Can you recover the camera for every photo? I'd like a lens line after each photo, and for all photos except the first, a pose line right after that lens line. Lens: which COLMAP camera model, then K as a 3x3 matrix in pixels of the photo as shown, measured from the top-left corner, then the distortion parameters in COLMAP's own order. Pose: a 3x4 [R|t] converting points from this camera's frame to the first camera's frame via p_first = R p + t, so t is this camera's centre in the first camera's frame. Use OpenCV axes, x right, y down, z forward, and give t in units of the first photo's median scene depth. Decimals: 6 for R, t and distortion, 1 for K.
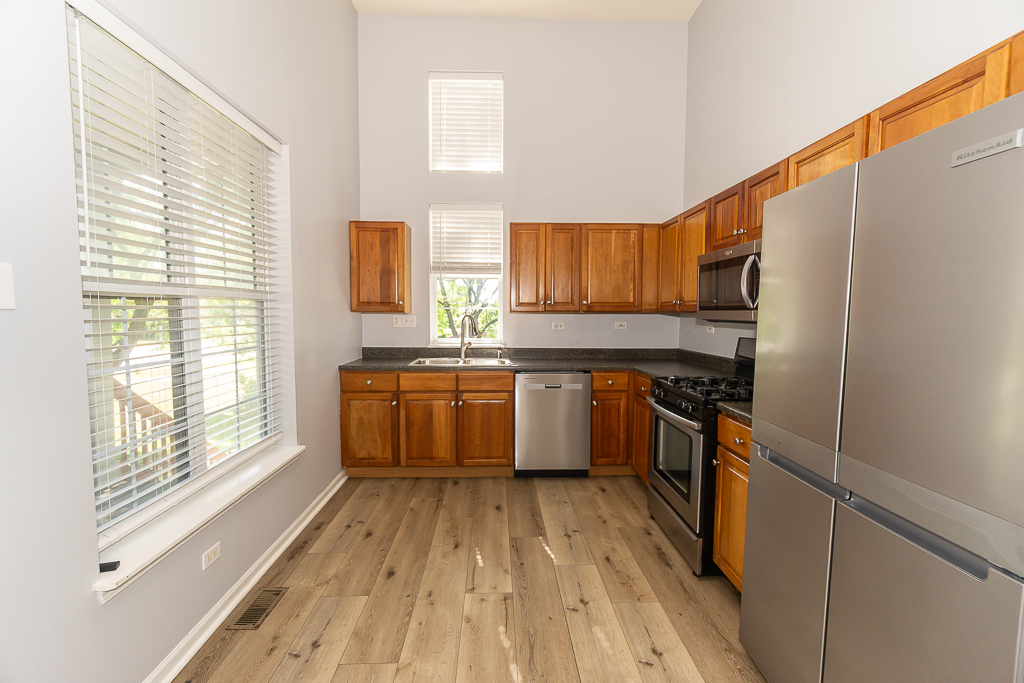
lens RADIAL K [[441.0, 0, 513.5], [0, 441.0, 337.2], [0, 0, 1]] dist [-0.007952, 0.001237]
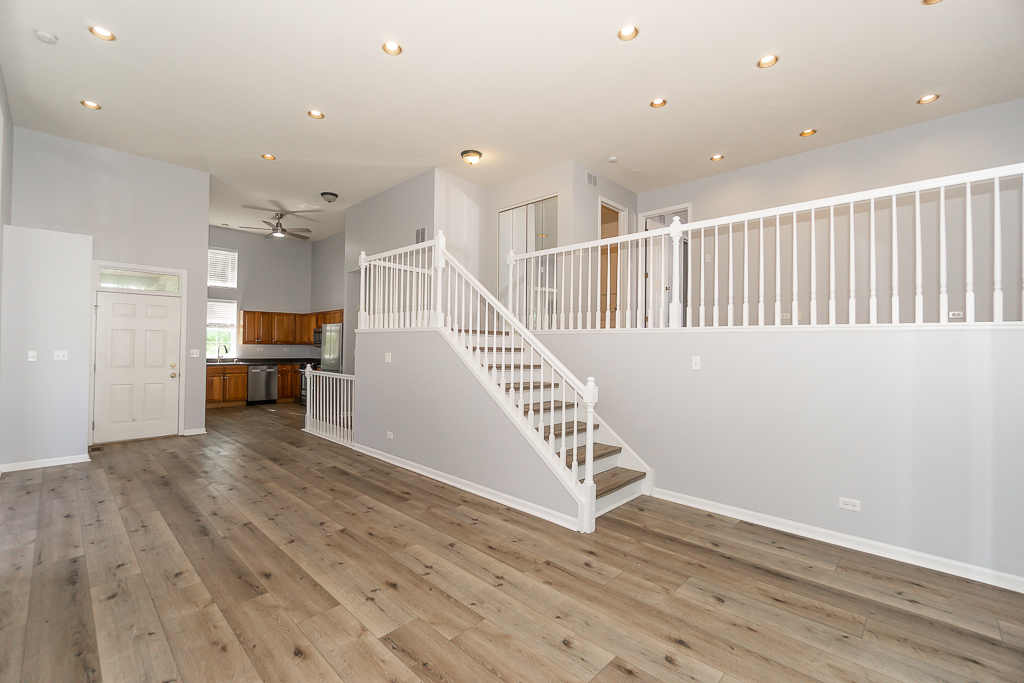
lens RADIAL K [[441.0, 0, 507.4], [0, 441.0, 352.5], [0, 0, 1]] dist [-0.007952, 0.001237]
pose [[0.743539, -0.004859, 0.668675, -0.638671], [0.032022, 0.999085, -0.028347, 0.129602], [-0.667925, 0.042490, 0.743014, -2.178992]]
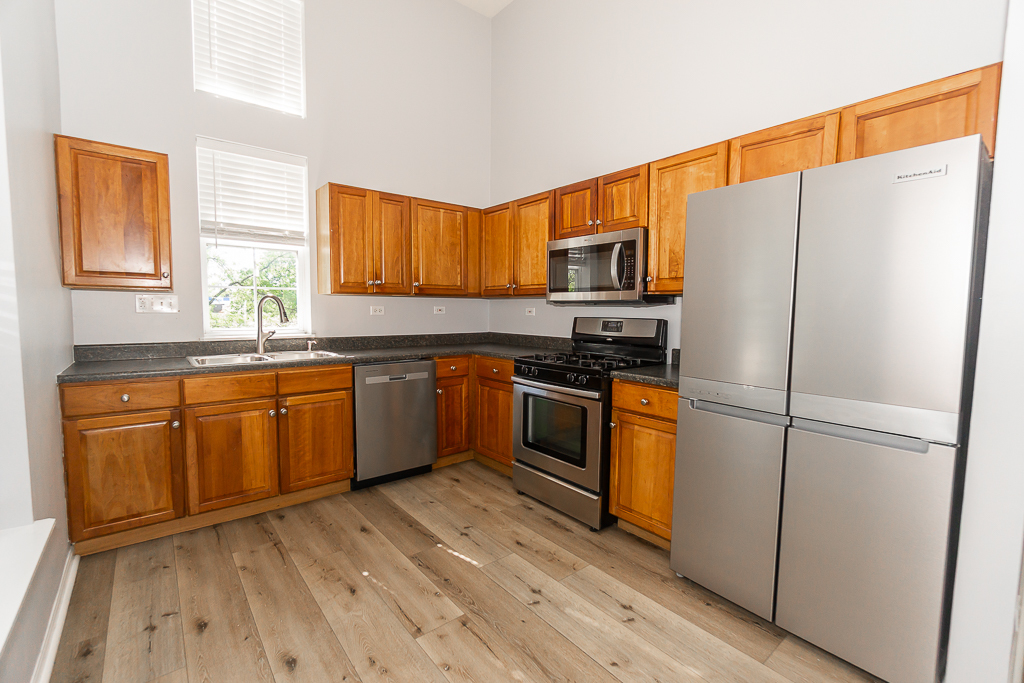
lens RADIAL K [[441.0, 0, 508.3], [0, 441.0, 336.8], [0, 0, 1]] dist [-0.007952, 0.001237]
pose [[0.799075, -0.037657, 0.600051, -0.261437], [0.028691, 0.999288, 0.024505, 0.015431], [-0.600547, -0.002365, 0.799586, 0.164383]]
